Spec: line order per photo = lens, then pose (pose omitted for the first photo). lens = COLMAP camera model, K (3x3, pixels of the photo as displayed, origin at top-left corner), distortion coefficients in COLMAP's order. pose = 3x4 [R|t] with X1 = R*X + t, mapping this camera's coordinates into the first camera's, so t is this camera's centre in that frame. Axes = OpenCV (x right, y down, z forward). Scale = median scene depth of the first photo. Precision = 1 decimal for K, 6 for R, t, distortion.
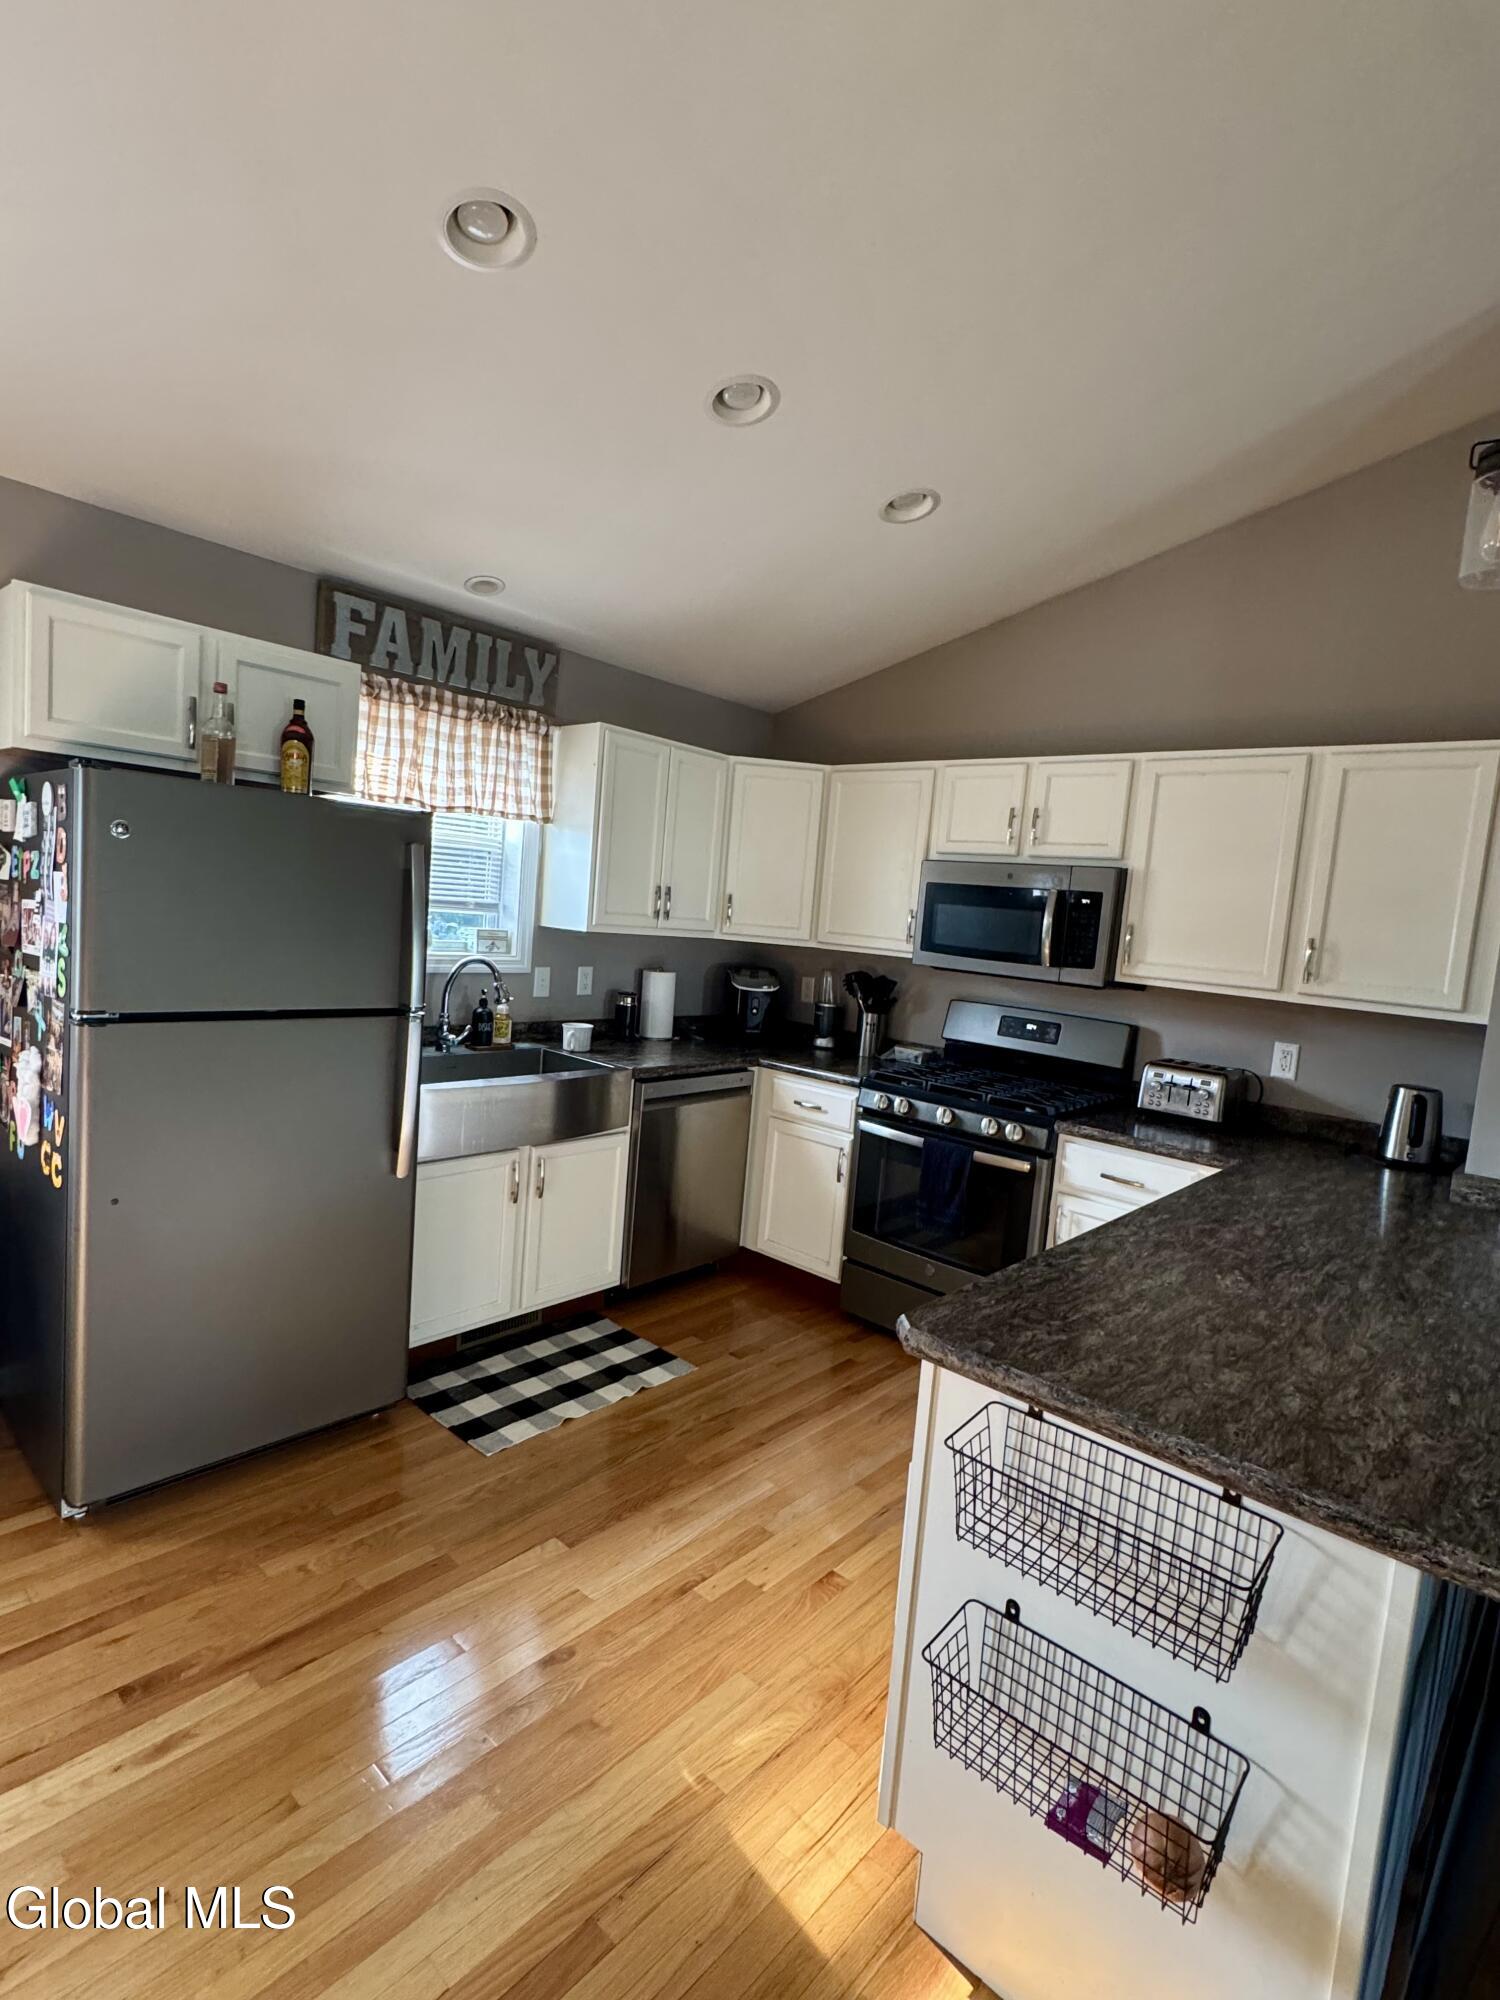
lens RADIAL K [[980.5, 0, 748.6], [0, 980.5, 1004.0], [0, 0, 1]] dist [-0.005319, -0.000365]
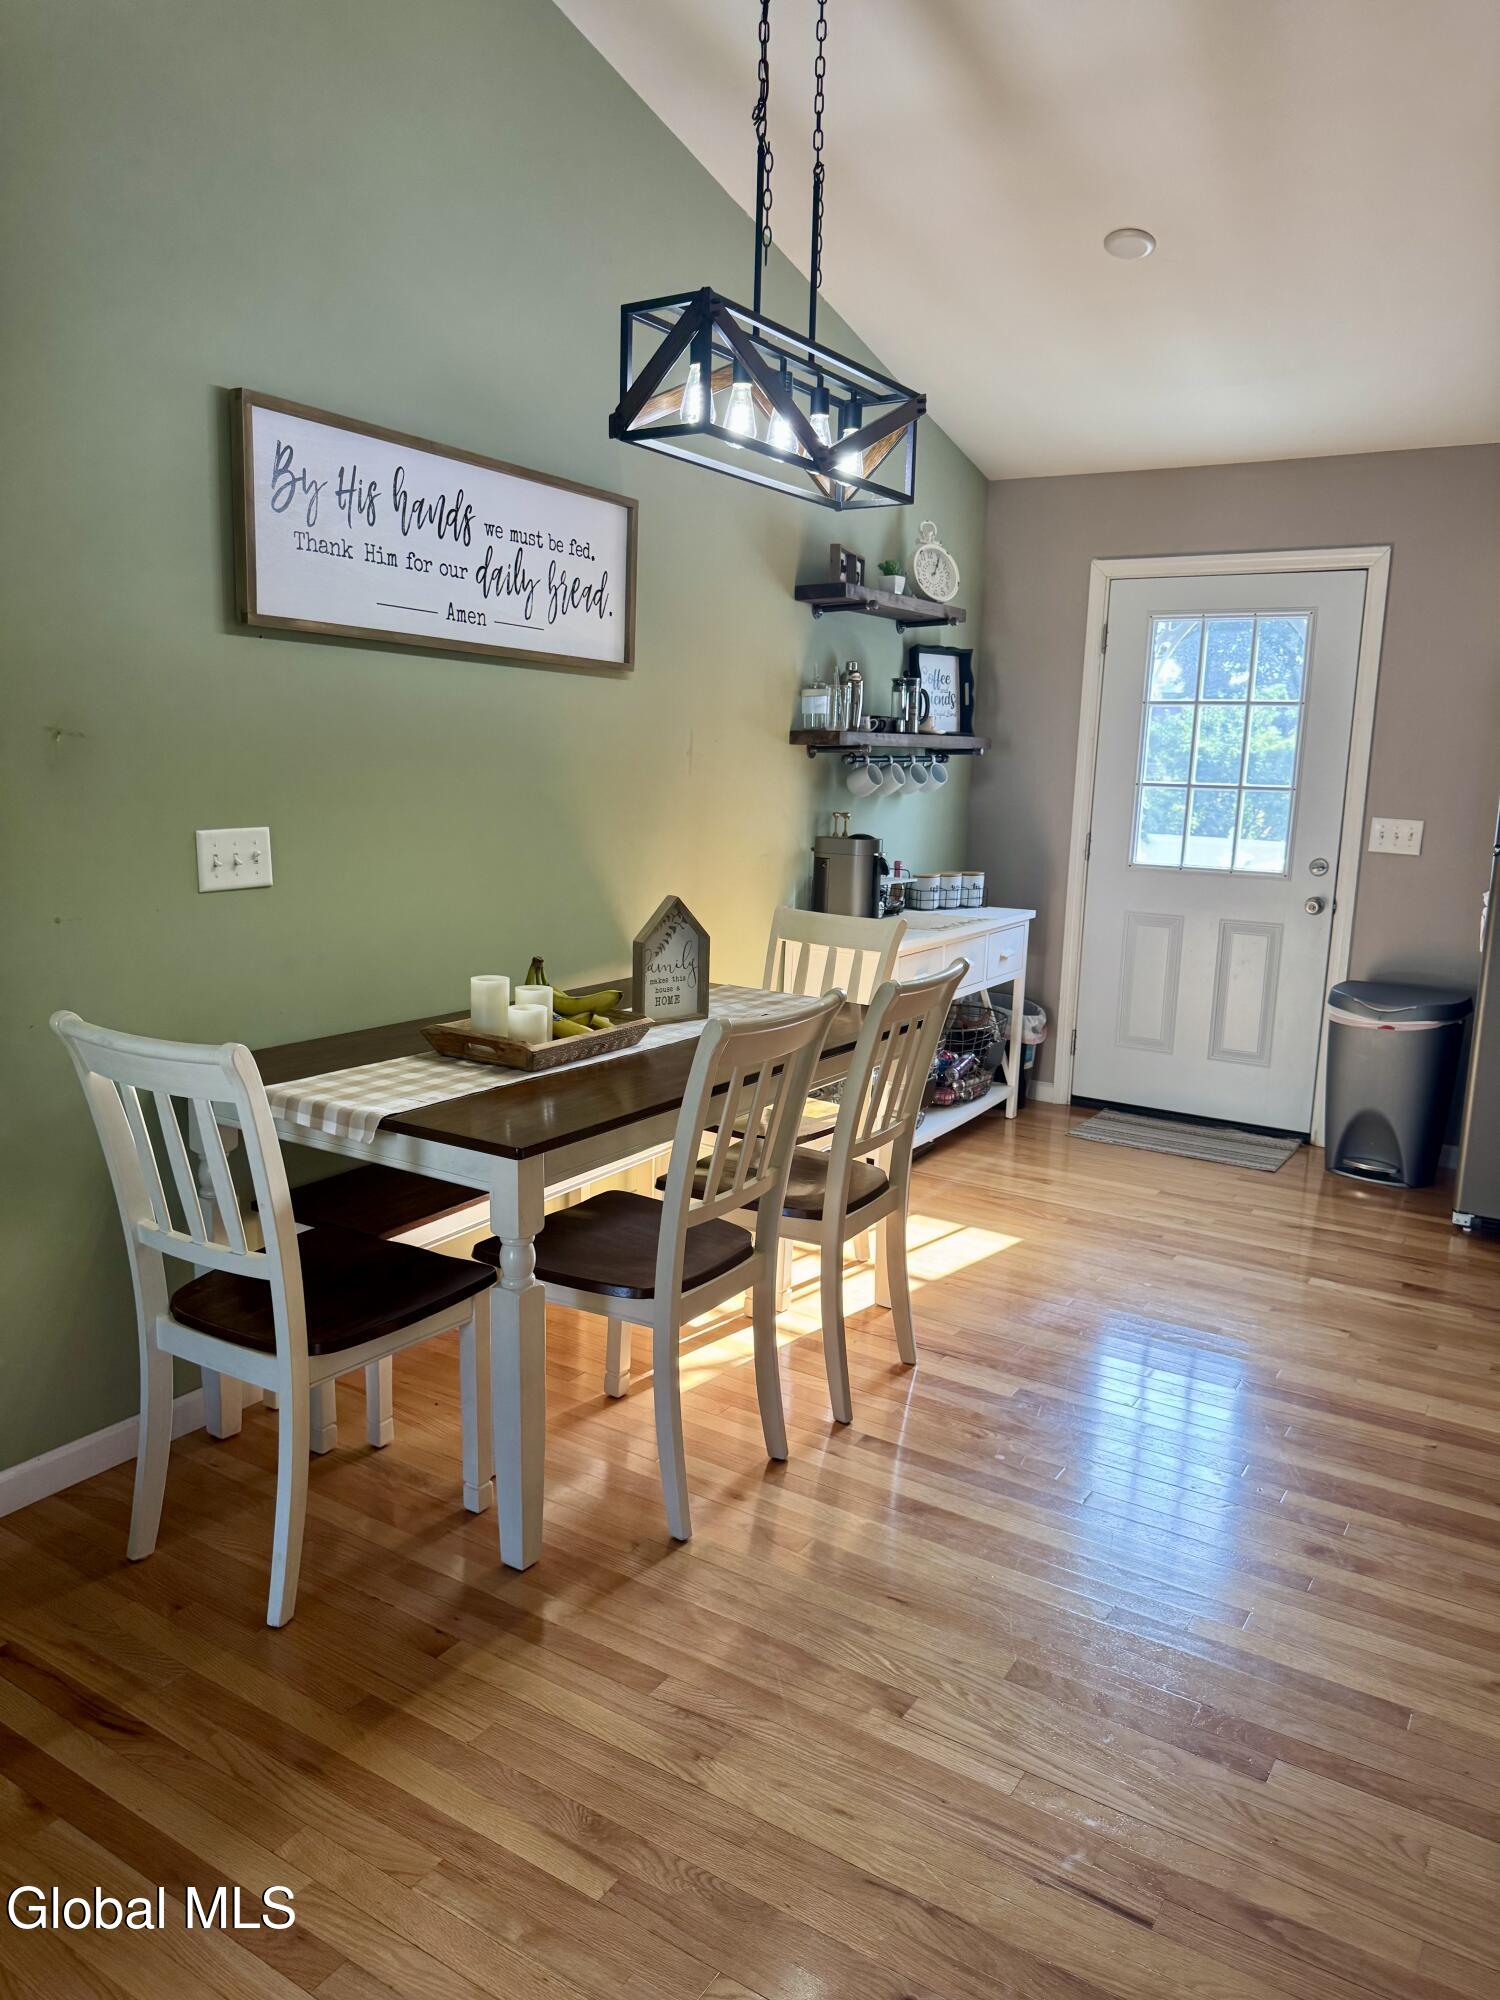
lens RADIAL K [[1413.5, 0, 754.6], [0, 1413.5, 999.2], [0, 0, 1]] dist [0.034860, -0.011816]
pose [[0.178363, 0.098674, -0.979005, 0.673656], [-0.105731, 0.991120, 0.080632, 0.102616], [0.978268, 0.089129, 0.187213, -0.227708]]
